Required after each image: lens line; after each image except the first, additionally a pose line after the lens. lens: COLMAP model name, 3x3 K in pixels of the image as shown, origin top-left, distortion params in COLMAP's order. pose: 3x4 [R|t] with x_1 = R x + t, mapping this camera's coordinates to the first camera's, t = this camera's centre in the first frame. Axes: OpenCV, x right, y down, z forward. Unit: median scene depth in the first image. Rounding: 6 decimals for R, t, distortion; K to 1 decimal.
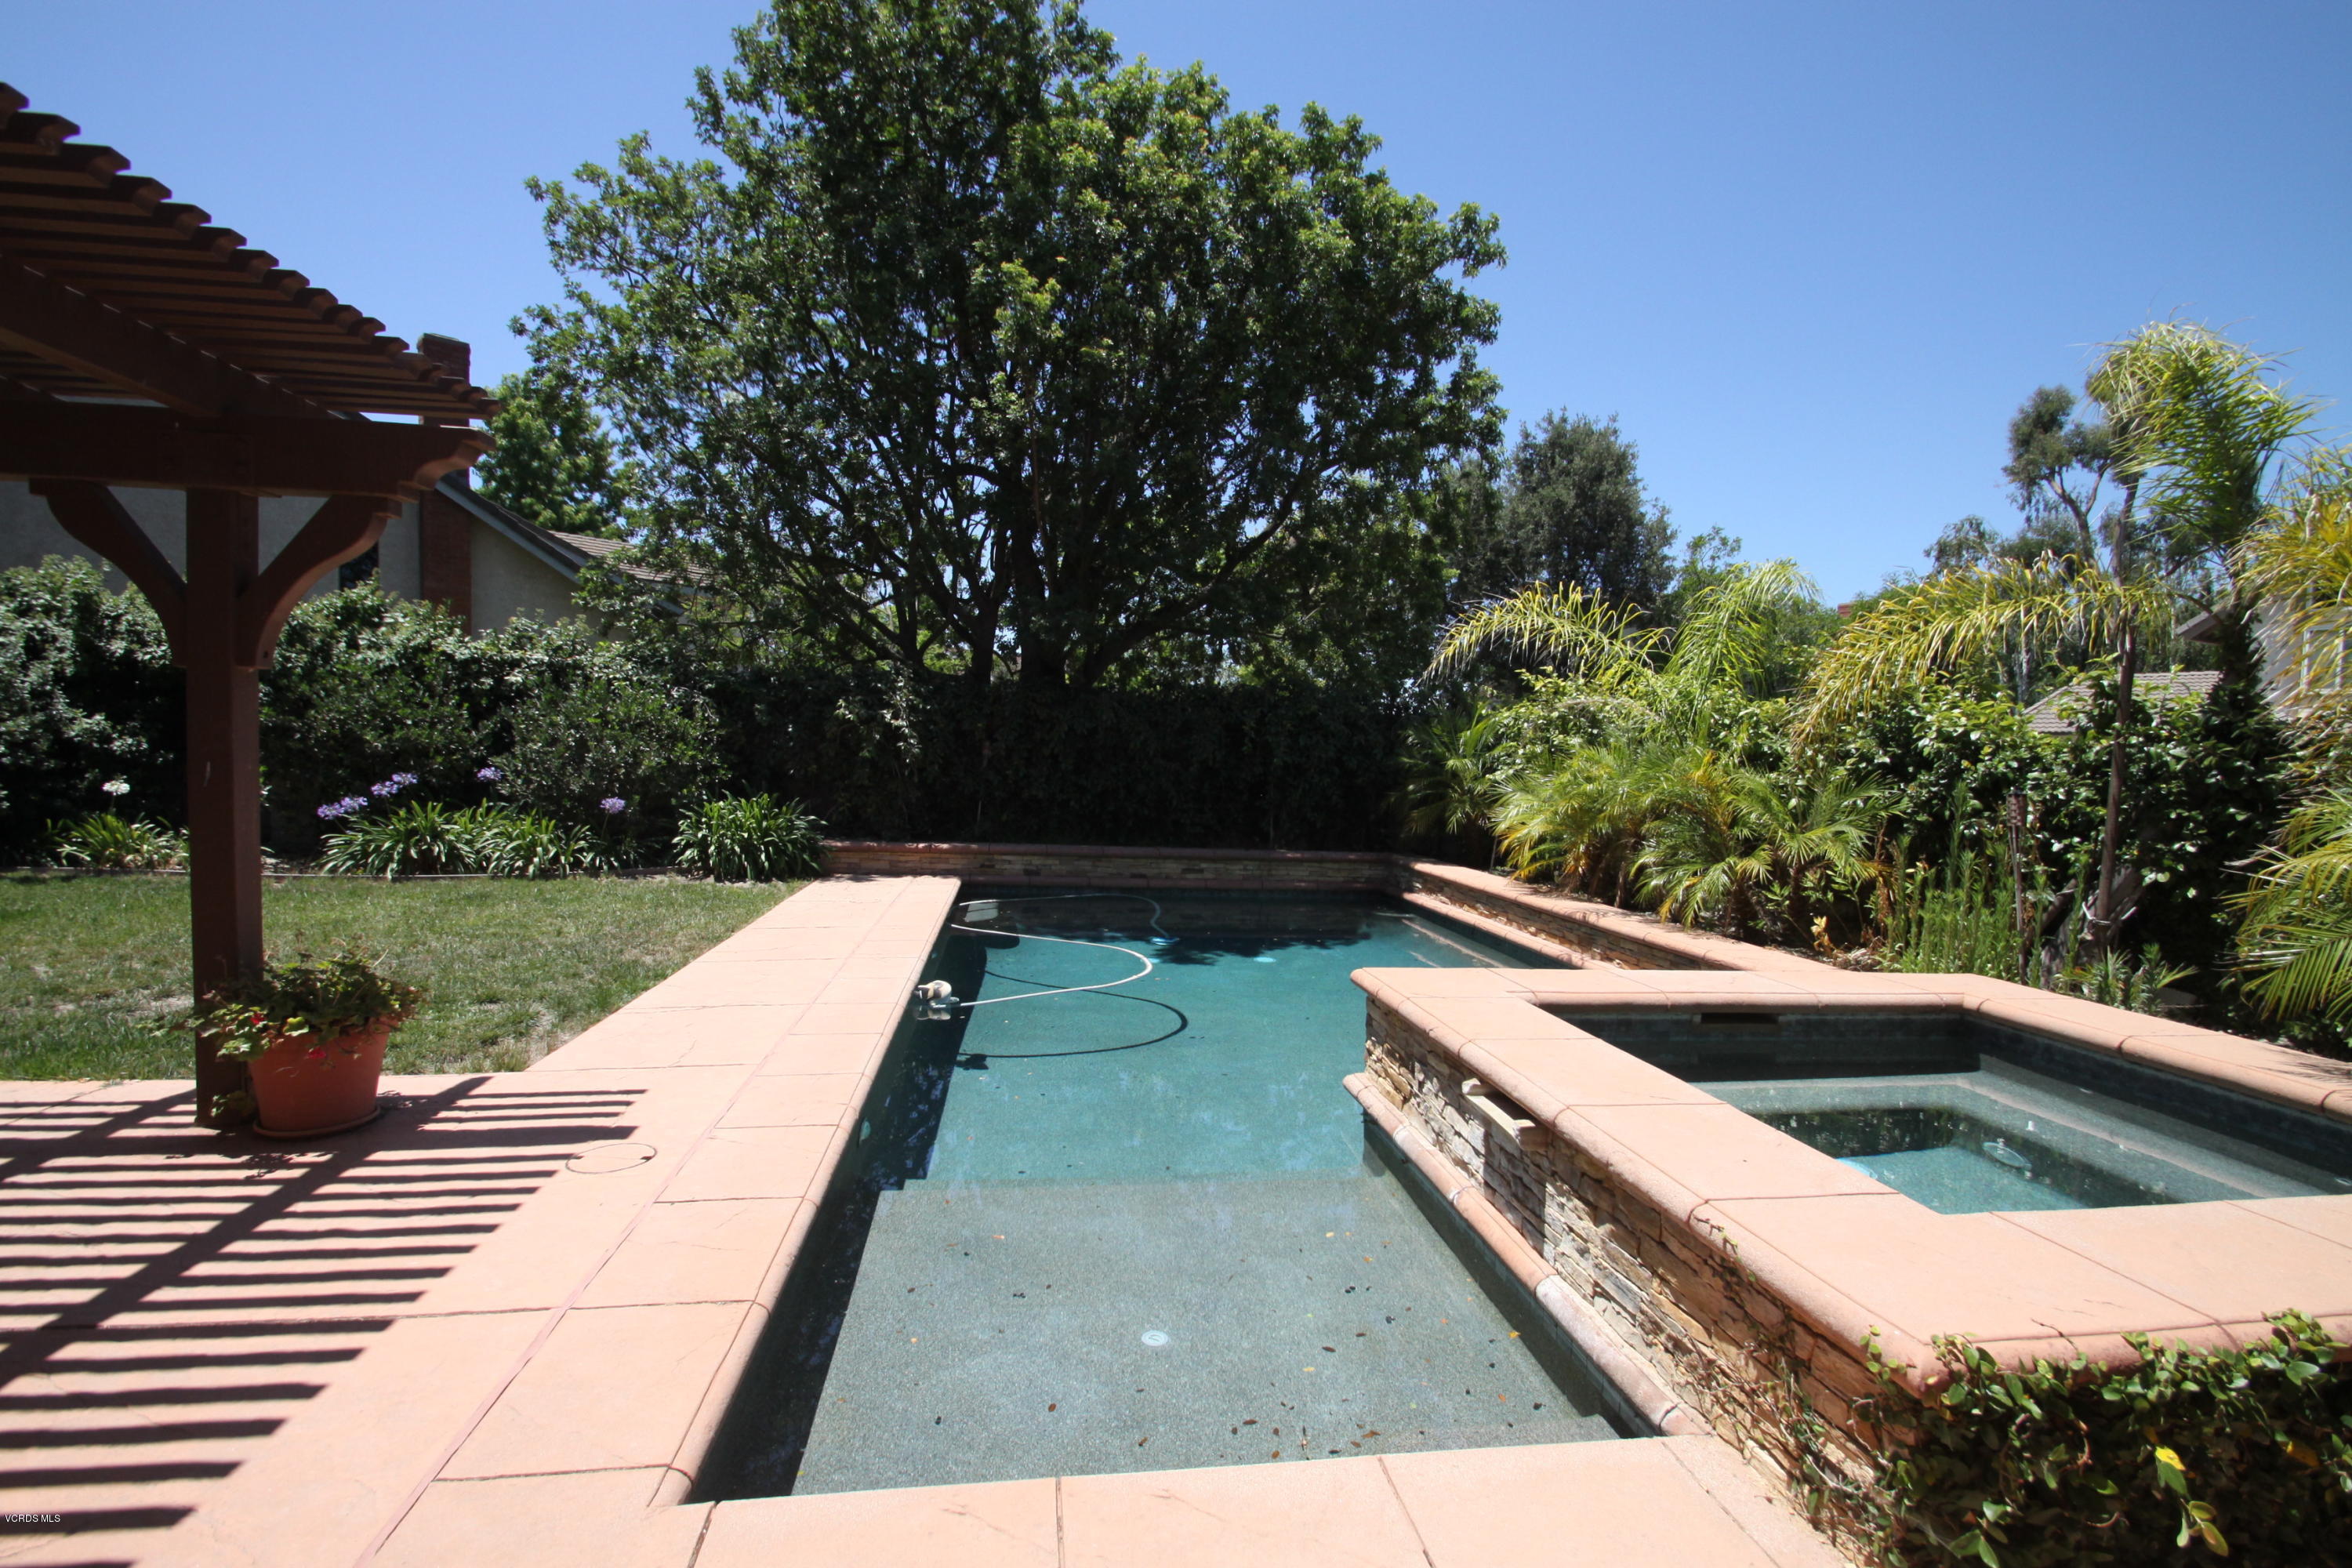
lens RADIAL K [[1094.5, 0, 1186.9], [0, 1094.5, 792.2], [0, 0, 1]] dist [0.010042, -0.015262]
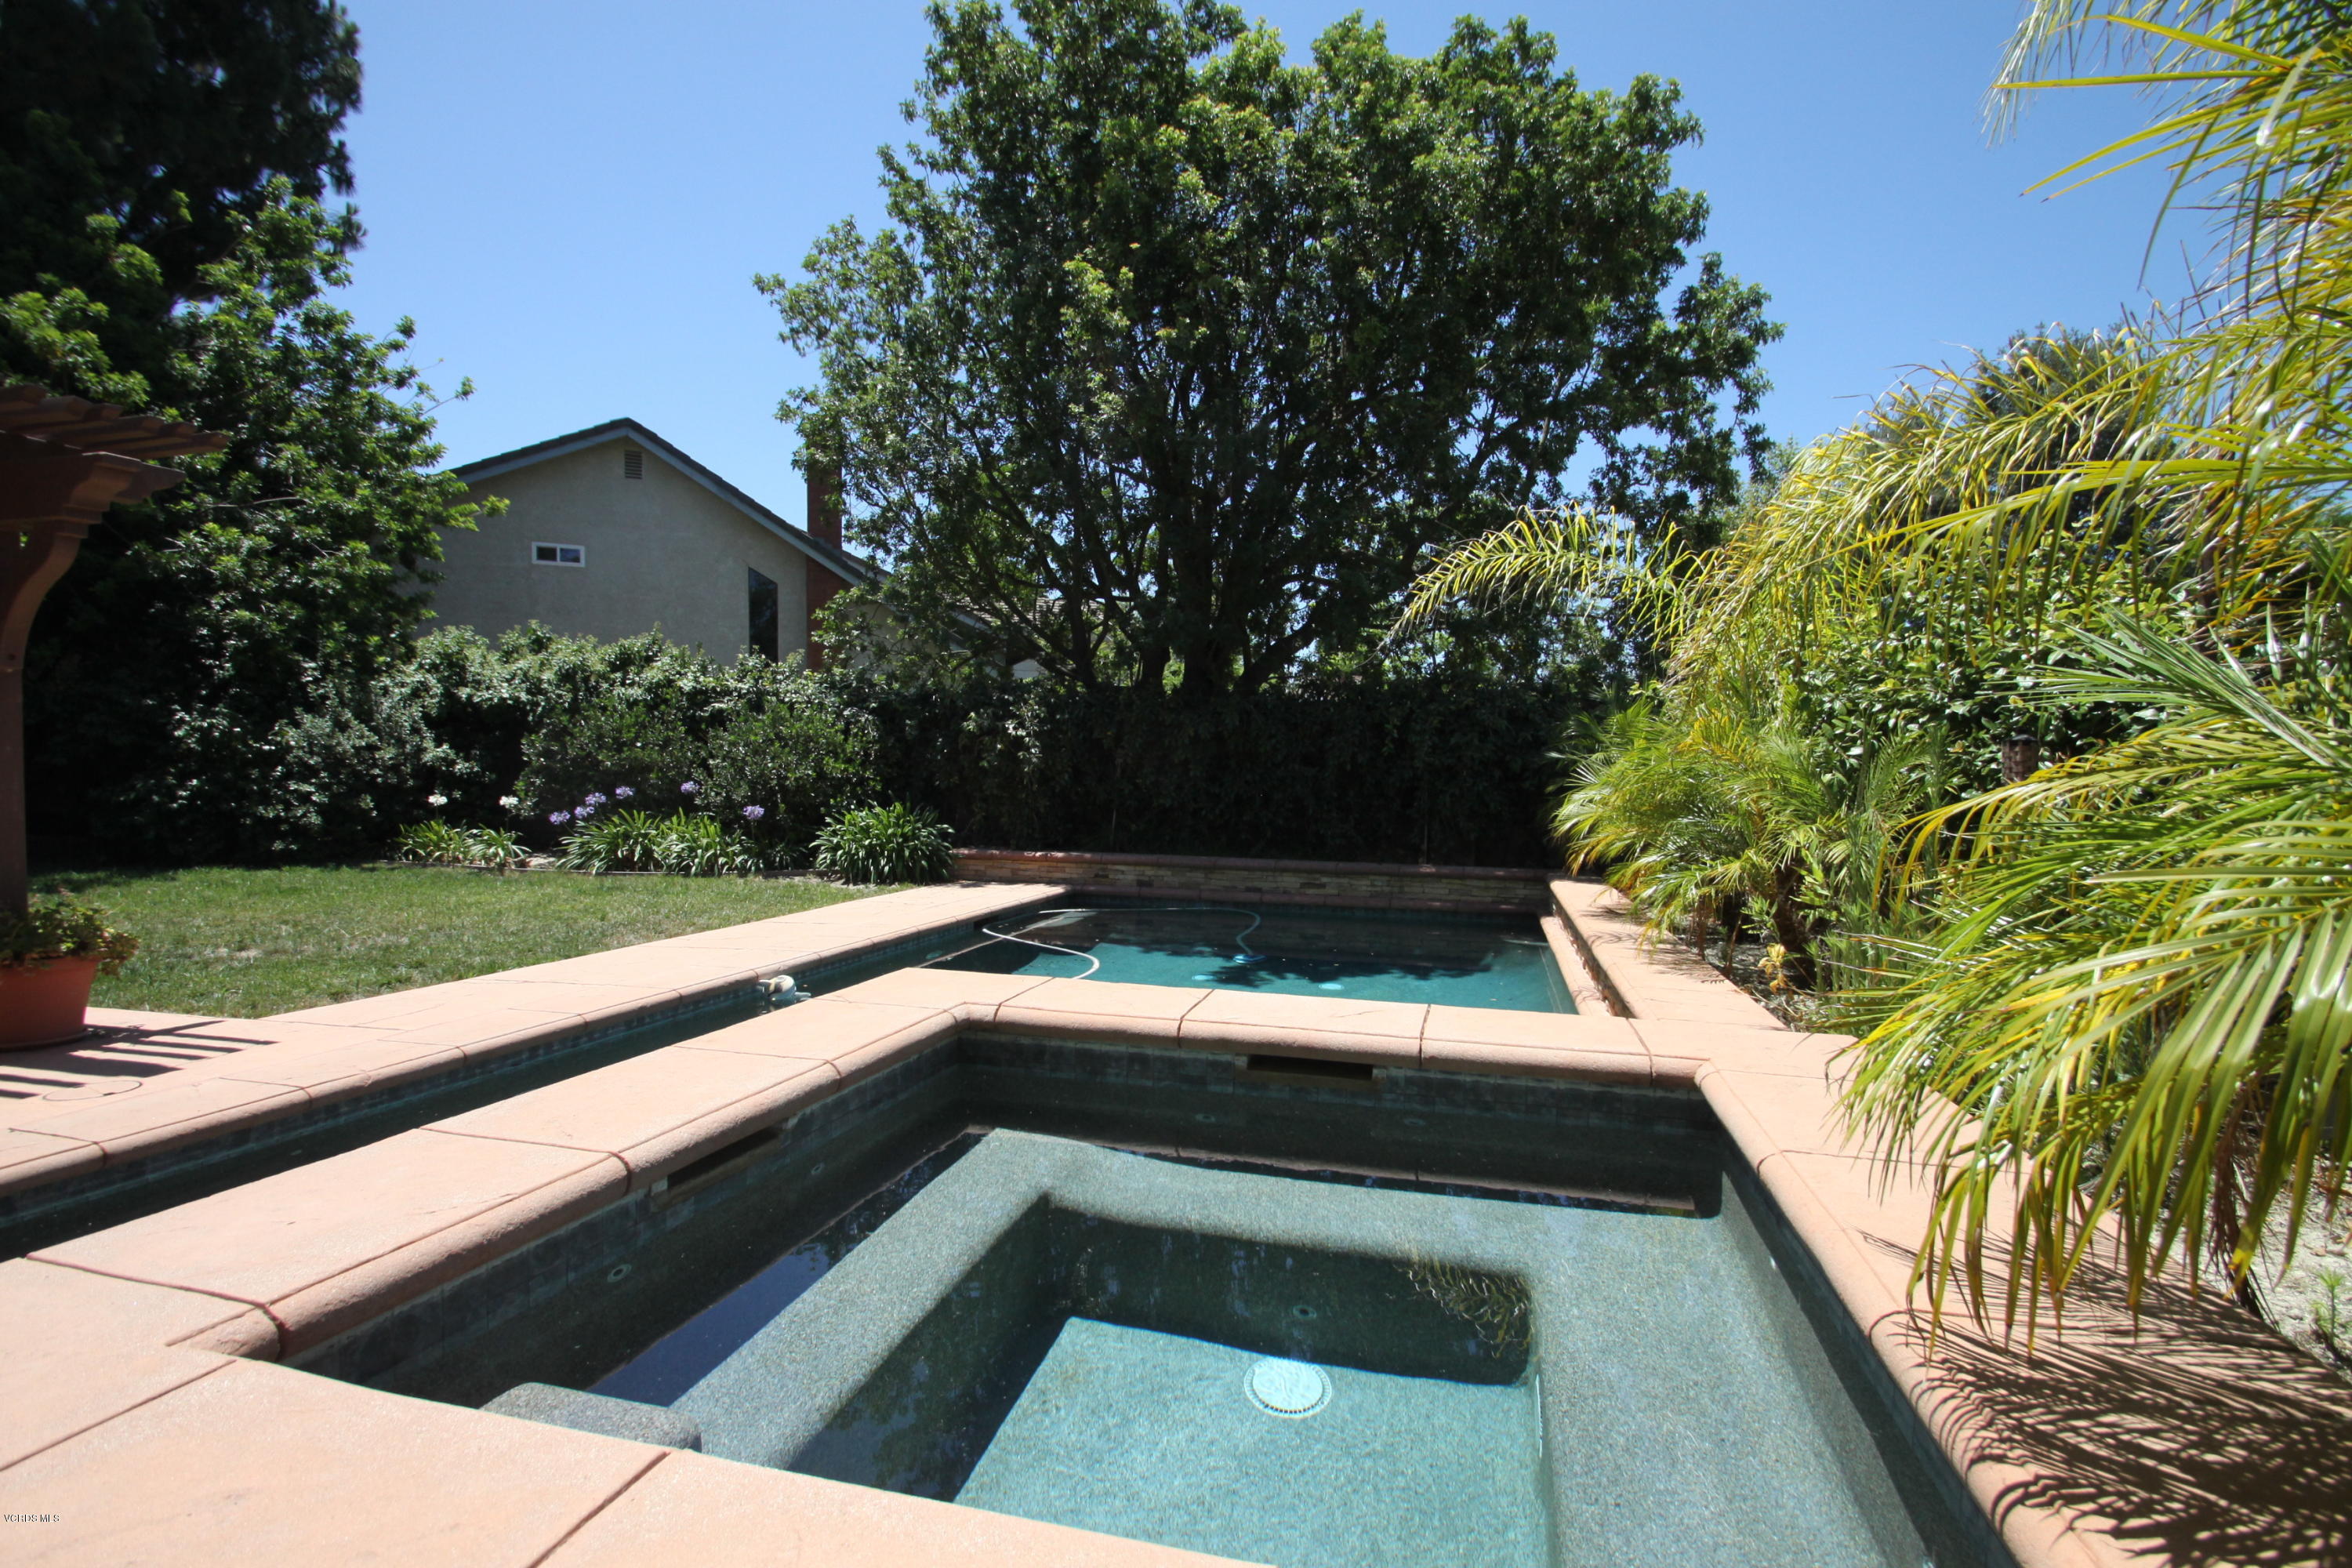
lens RADIAL K [[1094.5, 0, 1187.9], [0, 1094.5, 790.0], [0, 0, 1]] dist [0.010042, -0.015262]
pose [[0.914921, -0.014647, -0.403367, 0.300501], [0.001837, 0.999482, -0.032127, 0.023626], [0.403629, 0.028653, 0.914474, 0.144809]]
